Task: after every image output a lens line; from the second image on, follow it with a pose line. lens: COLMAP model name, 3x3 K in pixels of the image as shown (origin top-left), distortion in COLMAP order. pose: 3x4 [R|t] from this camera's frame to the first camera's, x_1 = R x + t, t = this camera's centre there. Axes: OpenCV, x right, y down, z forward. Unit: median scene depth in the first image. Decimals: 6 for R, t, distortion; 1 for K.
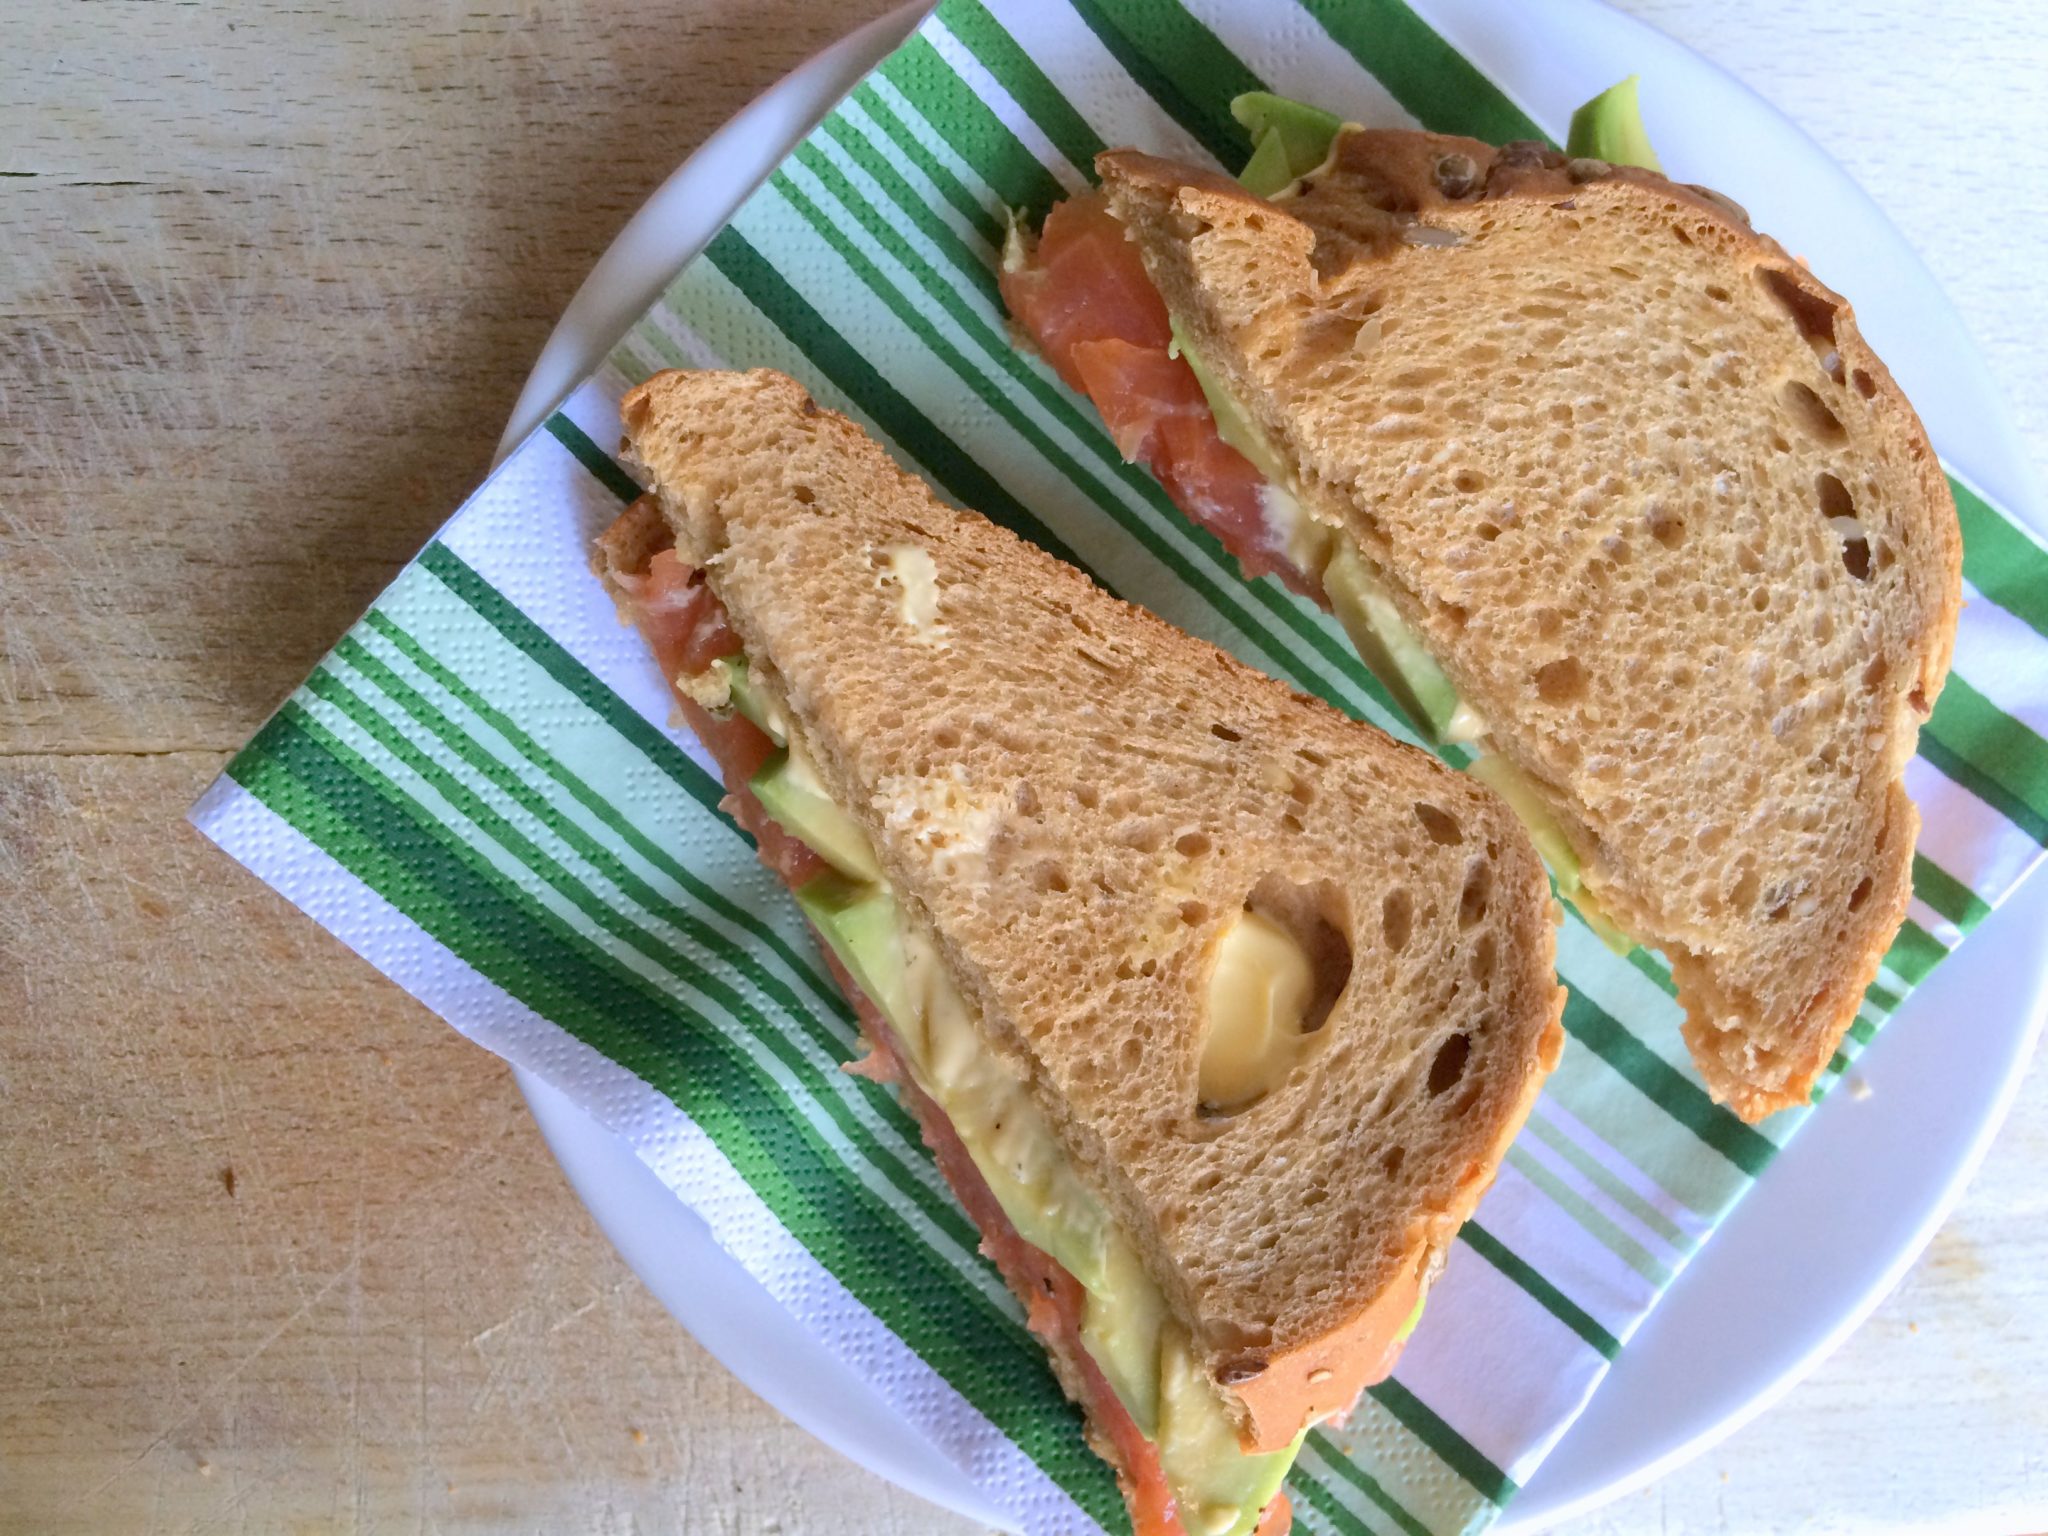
lens RADIAL K [[1820.5, 0, 1024.0], [0, 1820.5, 768.0], [0, 0, 1]] dist [0.077957, -0.192860]
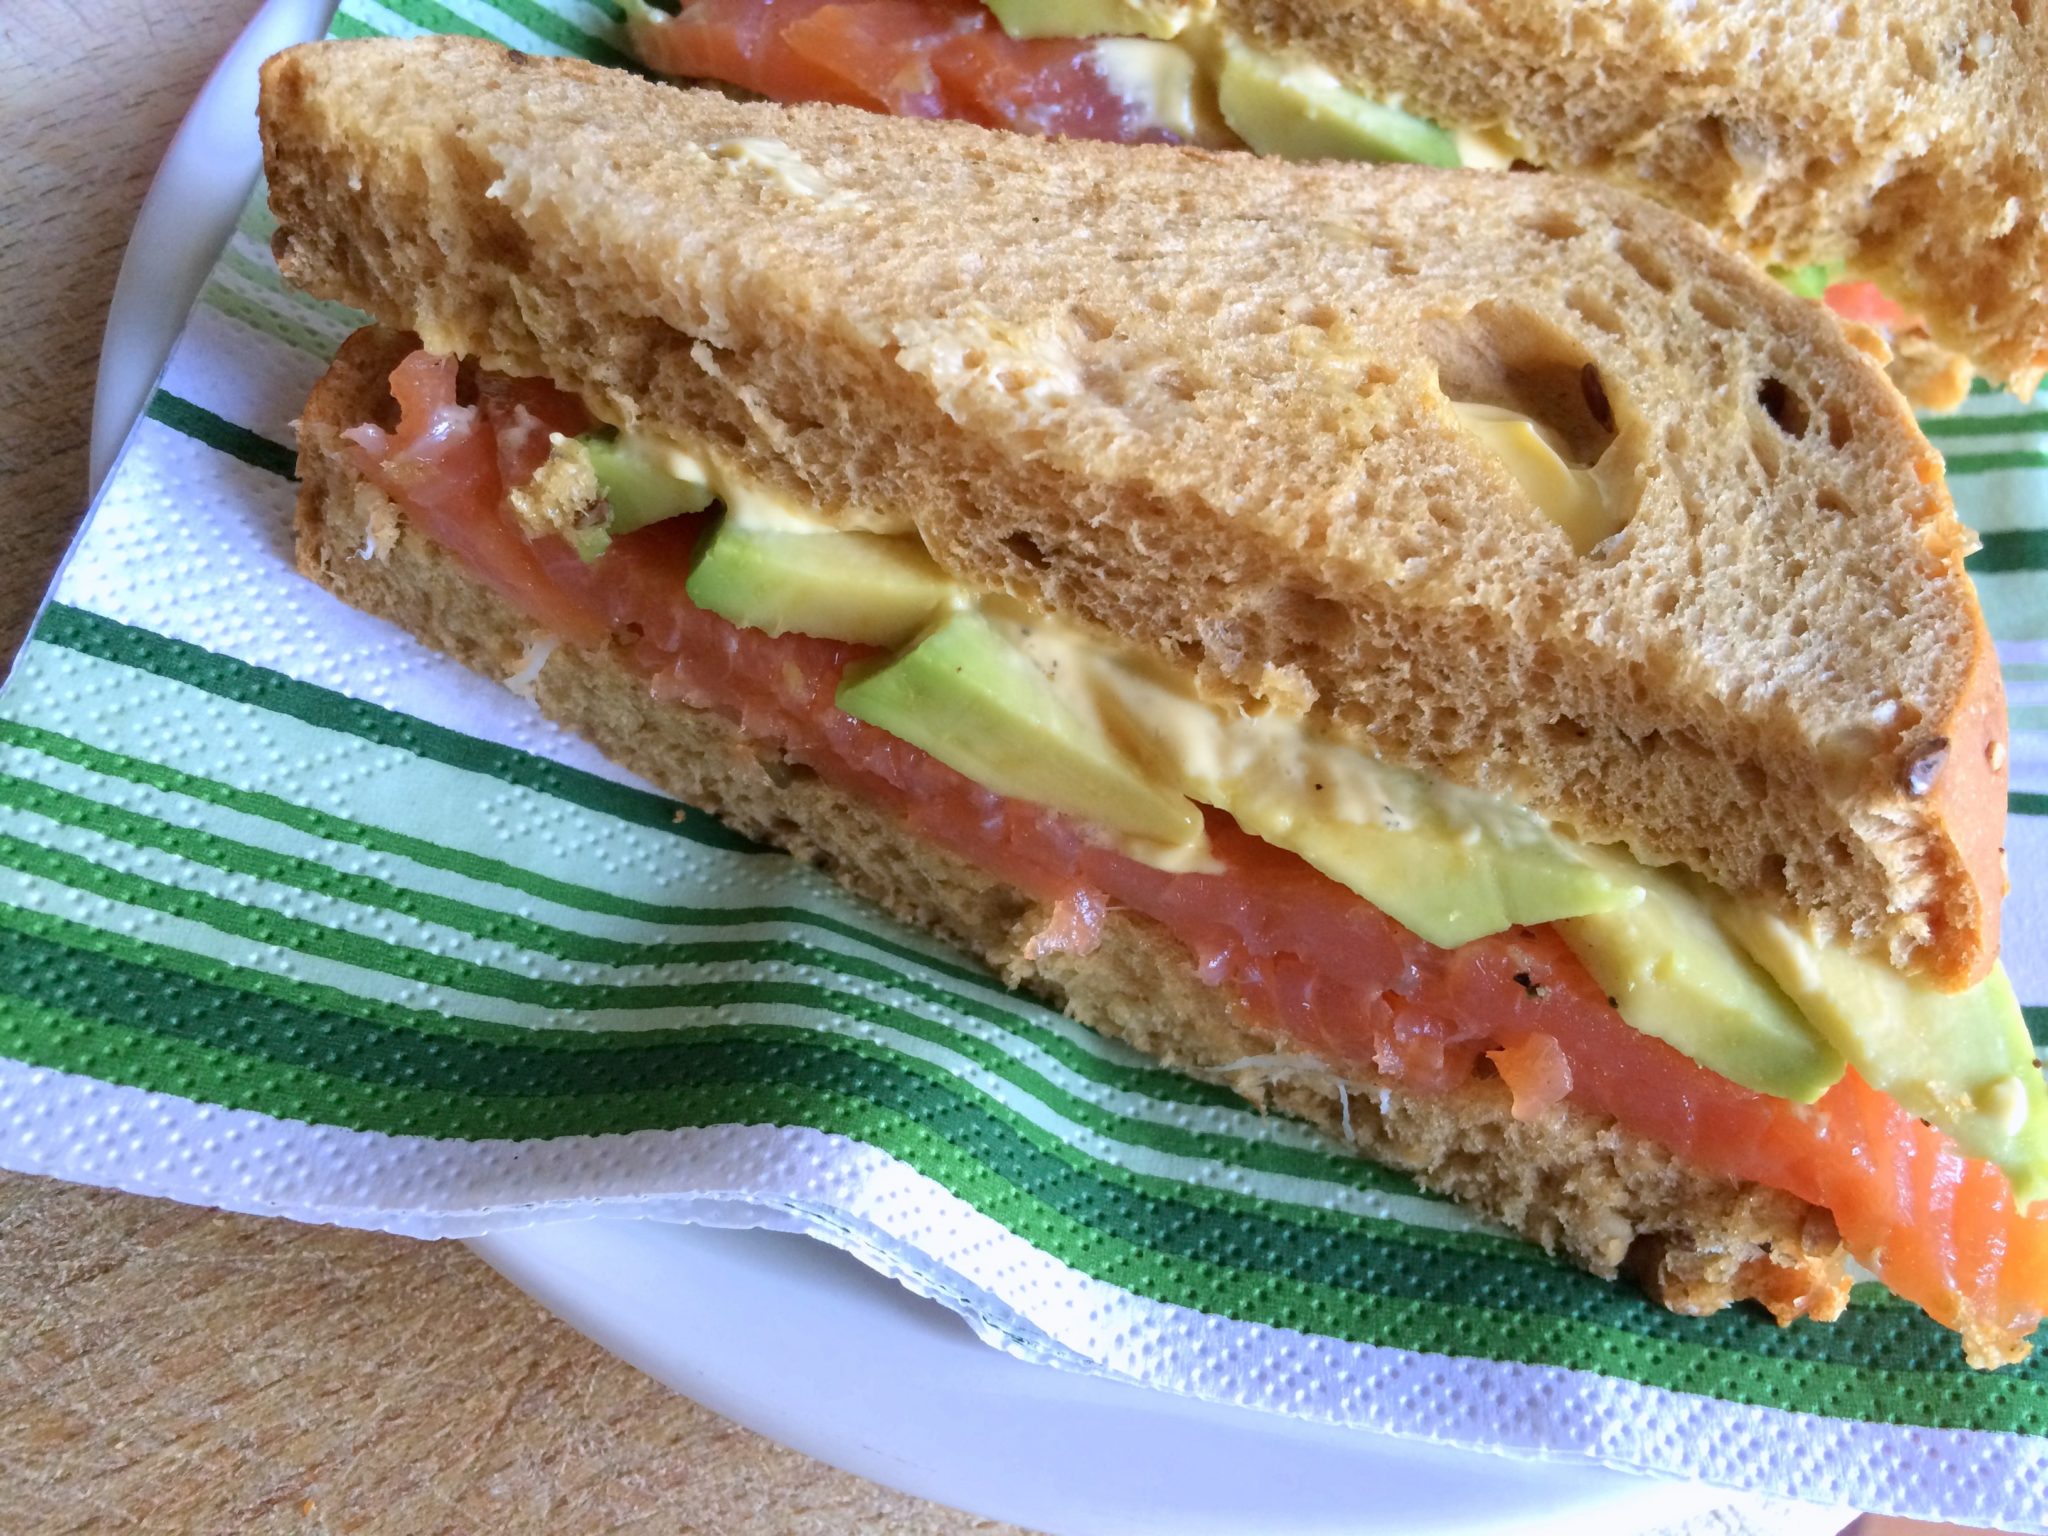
lens RADIAL K [[1820.5, 0, 1024.0], [0, 1820.5, 768.0], [0, 0, 1]] dist [0.077957, -0.192860]
pose [[0.840396, -0.445130, 0.309181, -0.257757], [0.527886, 0.801508, -0.280929, 0.279972], [-0.122761, 0.399304, 0.908562, 0.398968]]
